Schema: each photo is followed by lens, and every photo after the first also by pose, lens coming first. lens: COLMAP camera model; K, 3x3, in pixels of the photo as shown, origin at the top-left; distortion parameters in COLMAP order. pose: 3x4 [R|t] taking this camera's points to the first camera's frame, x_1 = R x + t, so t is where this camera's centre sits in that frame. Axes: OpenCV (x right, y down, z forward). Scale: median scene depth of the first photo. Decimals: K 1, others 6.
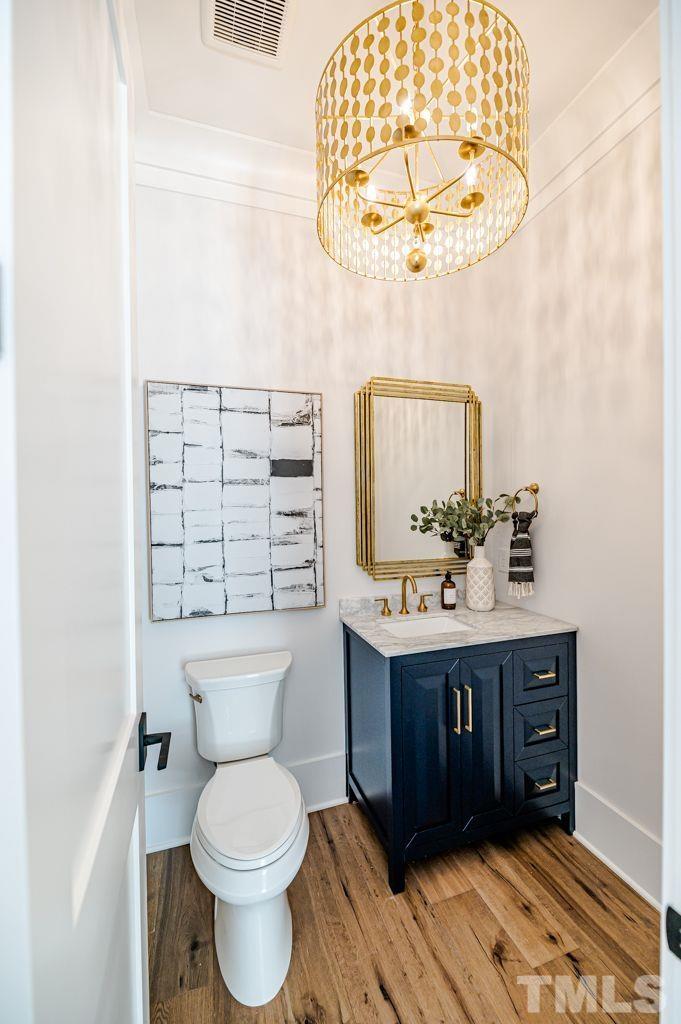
lens RADIAL K [[412.5, 0, 334.5], [0, 412.5, 510.8], [0, 0, 1]] dist [0.007256, -0.002796]
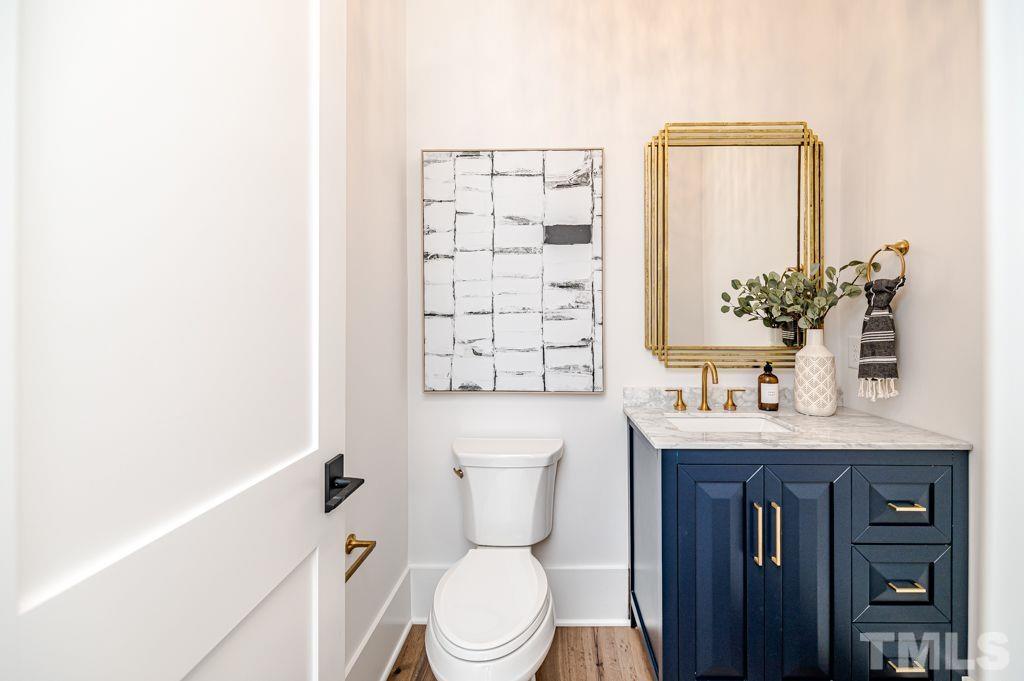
lens RADIAL K [[412.5, 0, 553.1], [0, 412.5, 330.8], [0, 0, 1]] dist [0.007256, -0.002796]
pose [[0.945044, 0.014805, -0.326609, 0.161814], [-0.018397, 0.999799, -0.007911, 0.112662], [0.326426, 0.013485, 0.945127, 0.143564]]
